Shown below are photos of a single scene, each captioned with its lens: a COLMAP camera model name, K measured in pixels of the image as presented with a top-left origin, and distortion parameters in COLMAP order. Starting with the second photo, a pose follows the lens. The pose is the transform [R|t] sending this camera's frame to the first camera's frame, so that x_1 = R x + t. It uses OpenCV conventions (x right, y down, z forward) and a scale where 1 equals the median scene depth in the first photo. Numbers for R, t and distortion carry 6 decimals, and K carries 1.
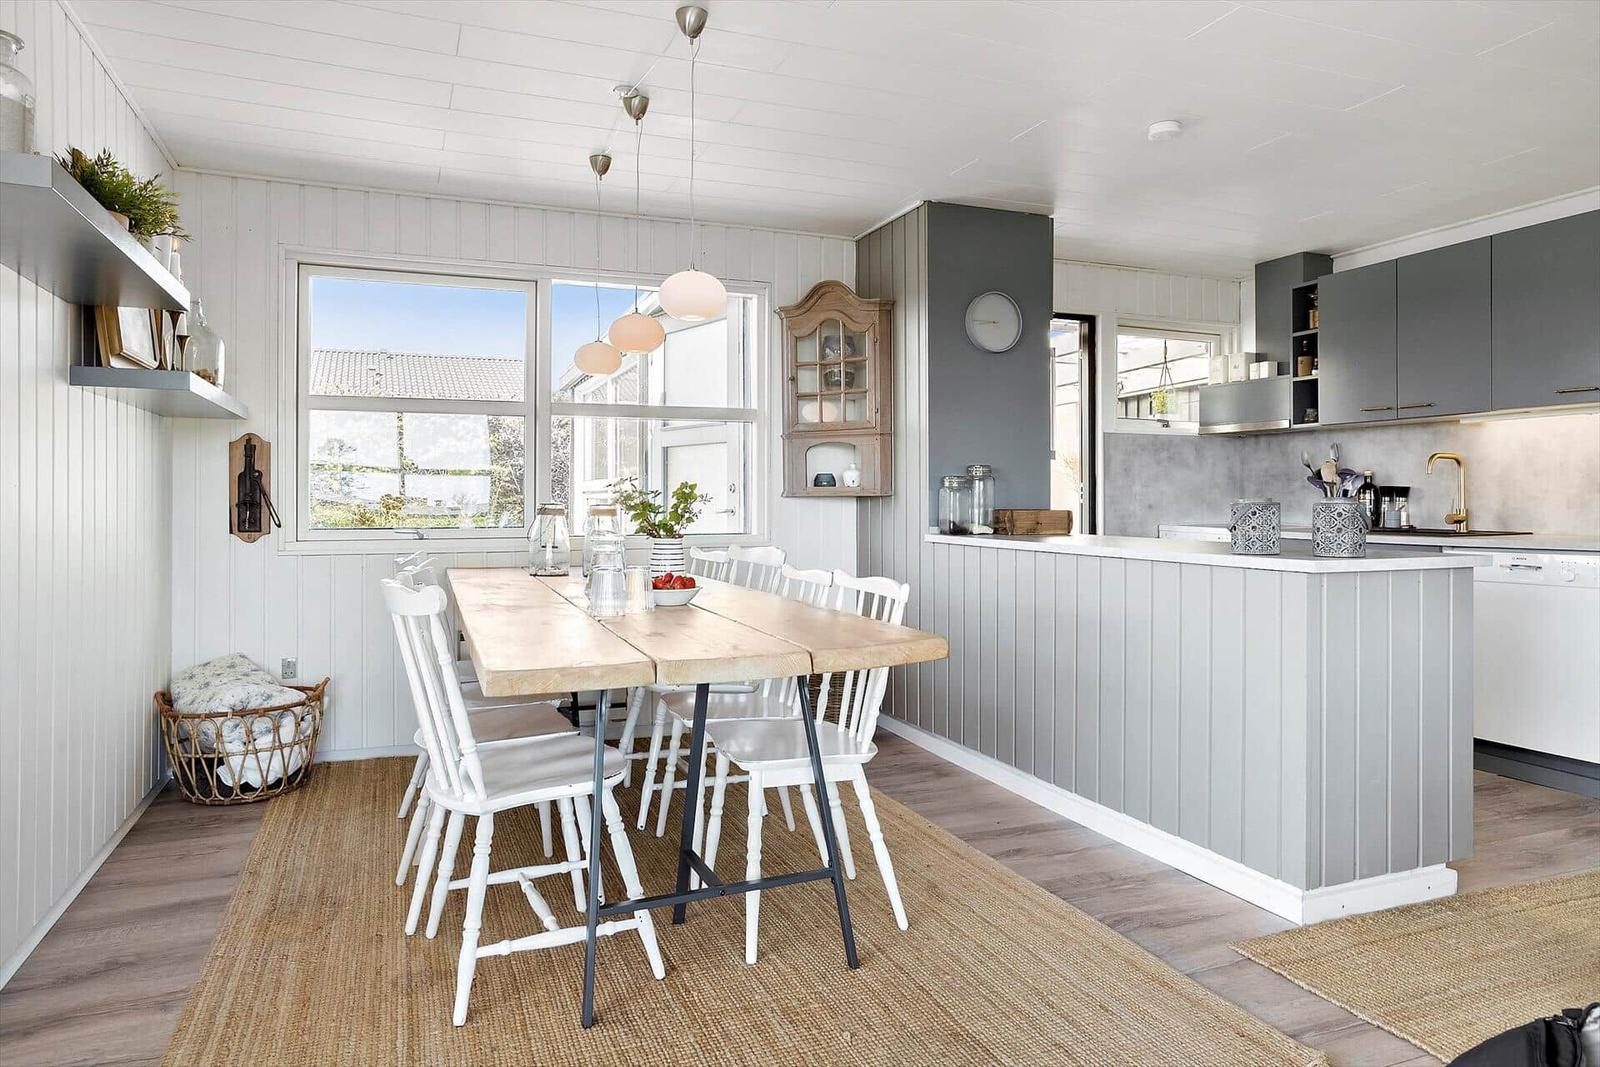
lens RADIAL K [[999.8, 0, 802.3], [0, 999.8, 509.7], [0, 0, 1]] dist [-0.003706, -0.001073]
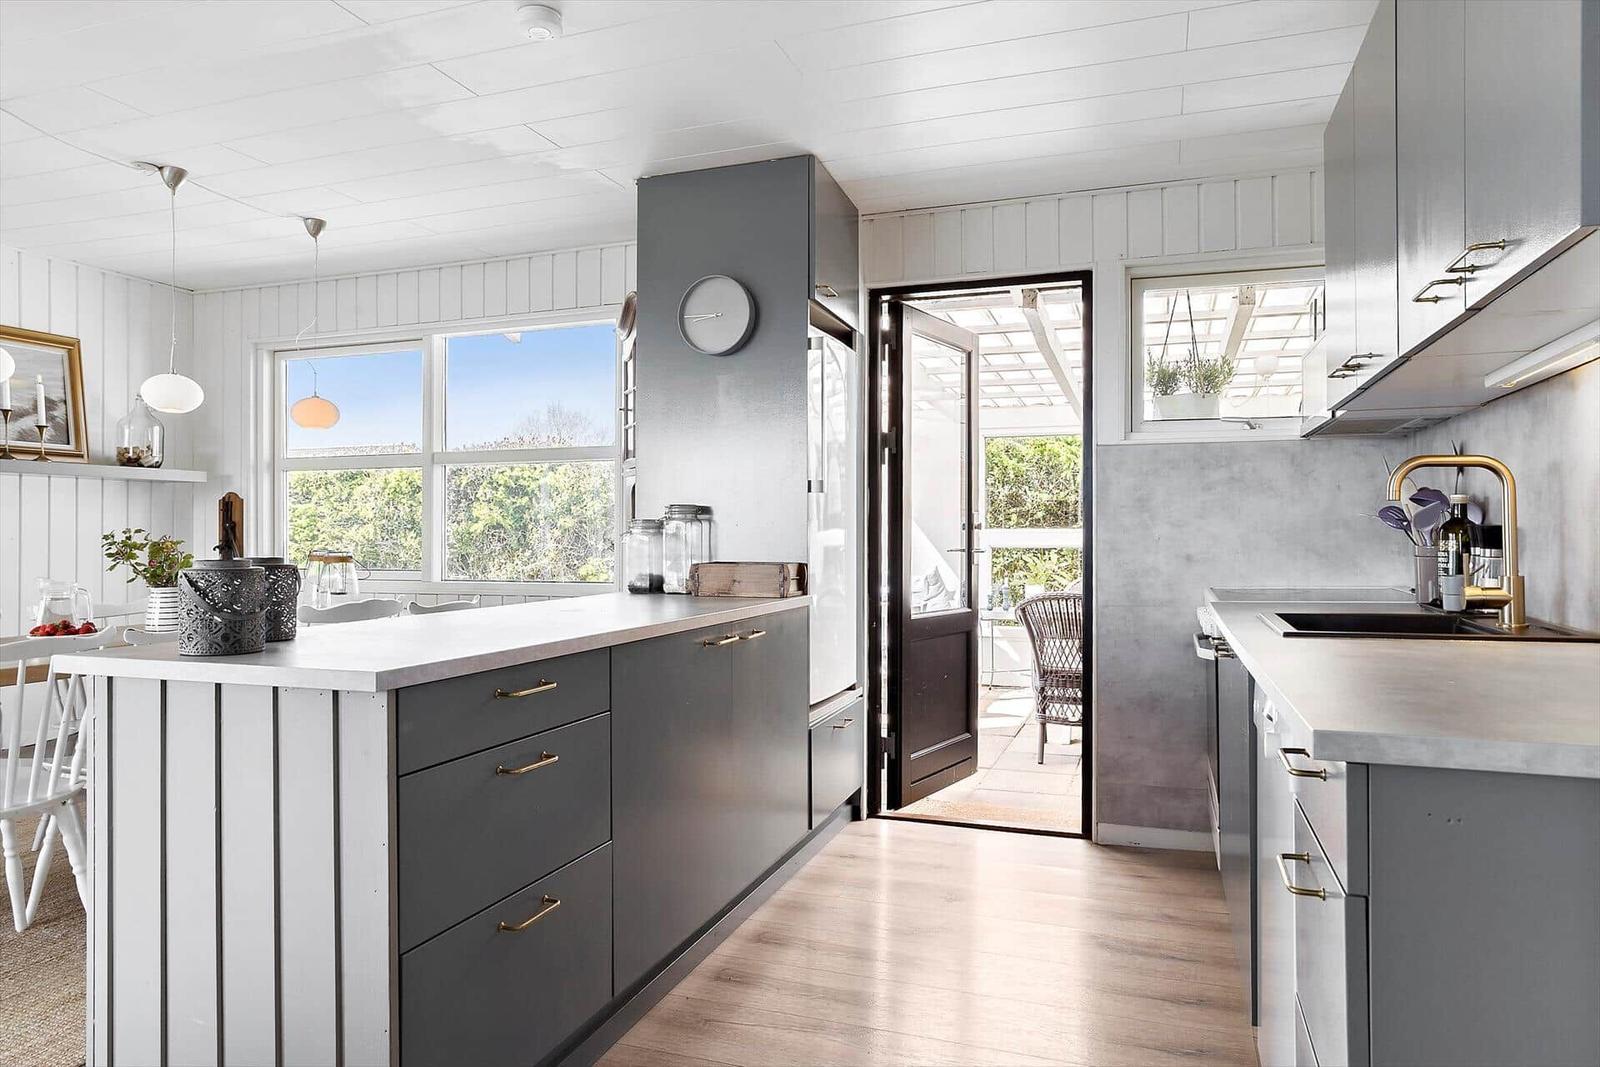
lens RADIAL K [[999.8, 0, 802.3], [0, 999.8, 509.7], [0, 0, 1]] dist [-0.003706, -0.001073]
pose [[0.749887, -0.018061, -0.661320, 0.584607], [-0.005774, 0.999411, -0.033842, -0.011177], [0.661541, 0.029196, 0.749340, 0.377393]]
